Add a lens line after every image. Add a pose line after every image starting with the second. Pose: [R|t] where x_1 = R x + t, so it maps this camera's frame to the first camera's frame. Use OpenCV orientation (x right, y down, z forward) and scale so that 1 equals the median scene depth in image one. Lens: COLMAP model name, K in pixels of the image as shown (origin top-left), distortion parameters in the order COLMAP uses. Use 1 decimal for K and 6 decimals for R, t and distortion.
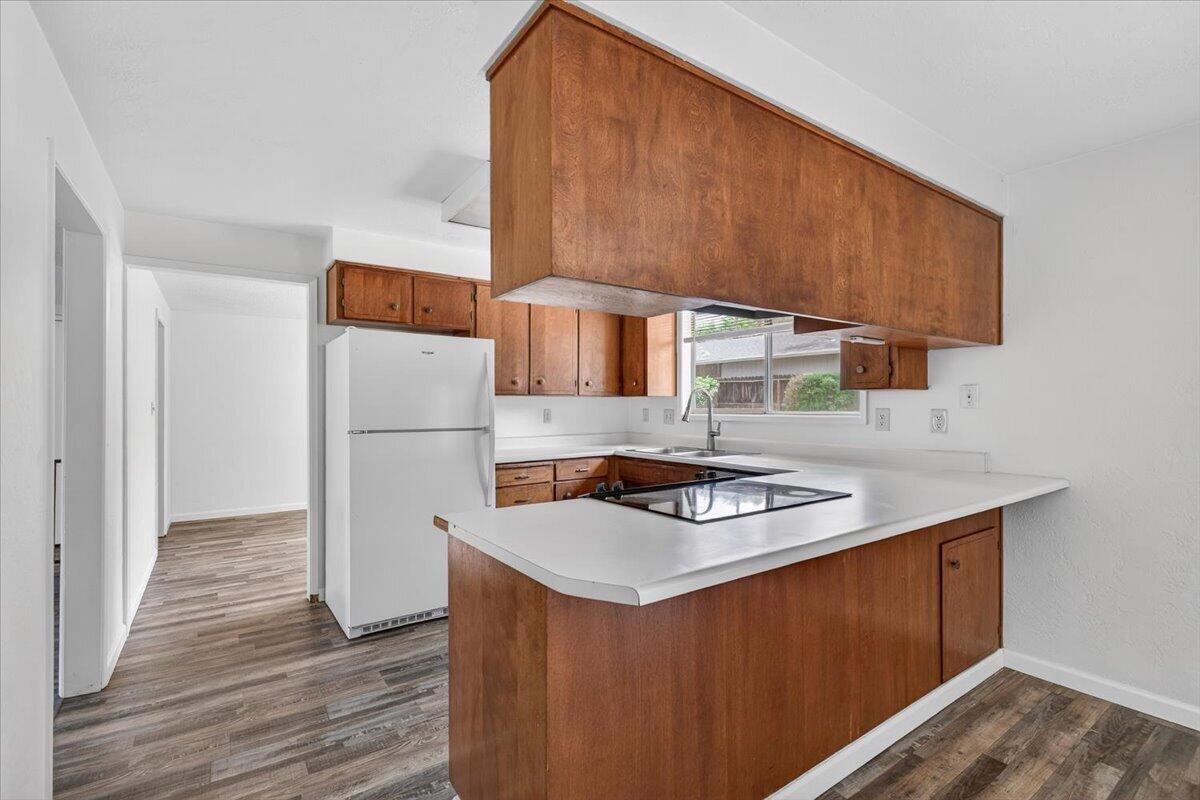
lens RADIAL K [[540.2, 0, 602.0], [0, 540.2, 403.9], [0, 0, 1]] dist [0.001430, -0.000190]
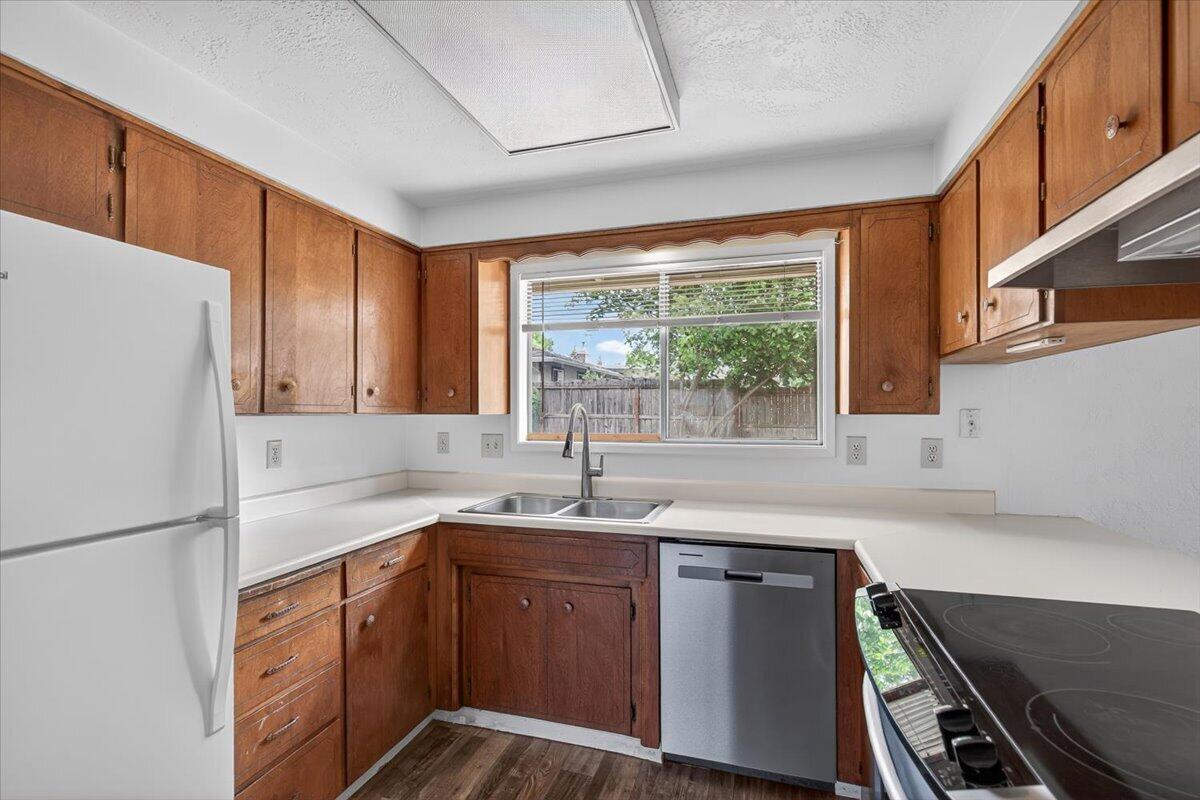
lens RADIAL K [[544.0, 0, 597.1], [0, 544.0, 408.4], [0, 0, 1]] dist [0.004098, 0.000487]
pose [[0.790616, 0.007167, 0.612271, -0.198529], [-0.005414, 0.999974, -0.004715, -0.020943], [-0.612289, 0.000413, 0.790634, 0.475742]]
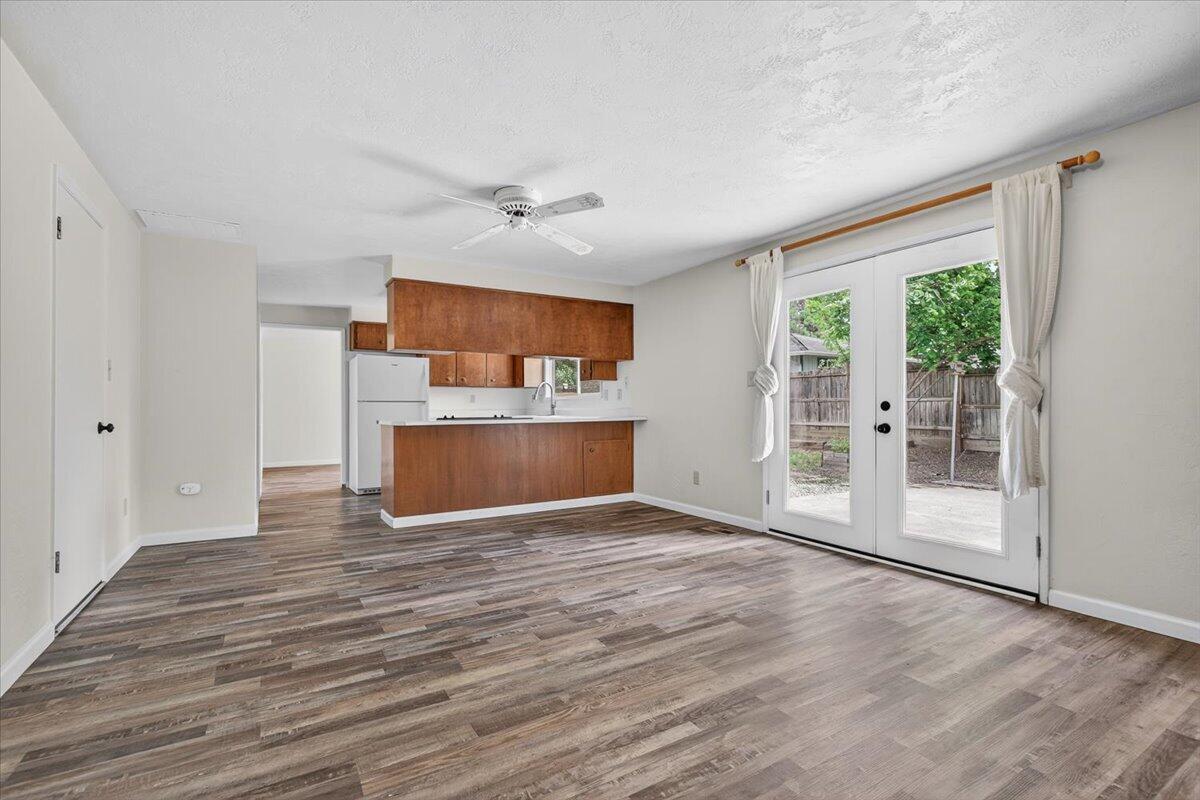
lens RADIAL K [[545.4, 0, 602.6], [0, 545.4, 404.9], [0, 0, 1]] dist [0.000521, 0.000260]
pose [[0.997877, -0.005687, -0.064870, 0.502659], [0.005305, 0.999968, -0.006060, 0.062687], [0.064903, 0.005704, 0.997875, -0.863015]]
